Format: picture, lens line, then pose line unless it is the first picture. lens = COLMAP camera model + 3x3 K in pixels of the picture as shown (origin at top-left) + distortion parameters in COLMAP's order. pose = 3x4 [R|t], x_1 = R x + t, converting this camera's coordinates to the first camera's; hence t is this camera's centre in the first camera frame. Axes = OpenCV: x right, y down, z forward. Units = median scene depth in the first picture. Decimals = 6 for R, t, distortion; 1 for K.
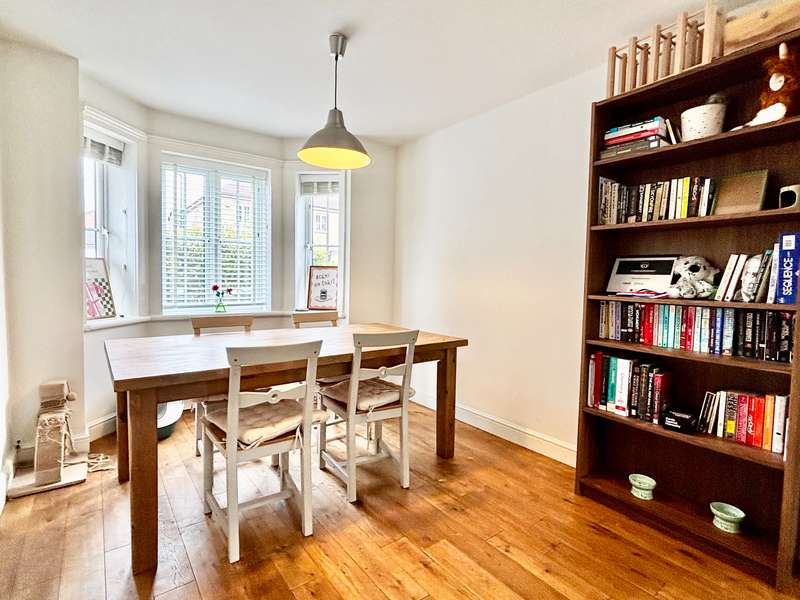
lens RADIAL K [[398.1, 0, 400.1], [0, 398.1, 299.6], [0, 0, 1]] dist [-0.002708, -0.000175]
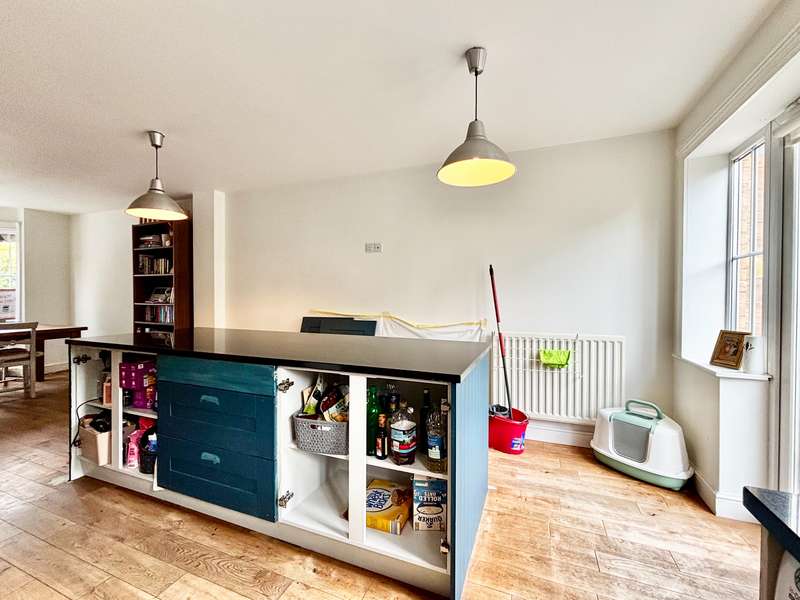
lens RADIAL K [[333.0, 0, 401.0], [0, 333.0, 302.5], [0, 0, 1]] dist [0.000523, 0.000072]
pose [[0.857893, -0.026995, 0.513119, 0.825907], [0.039258, 0.999144, -0.013072, 0.074874], [-0.512327, 0.031358, 0.858218, -1.575712]]
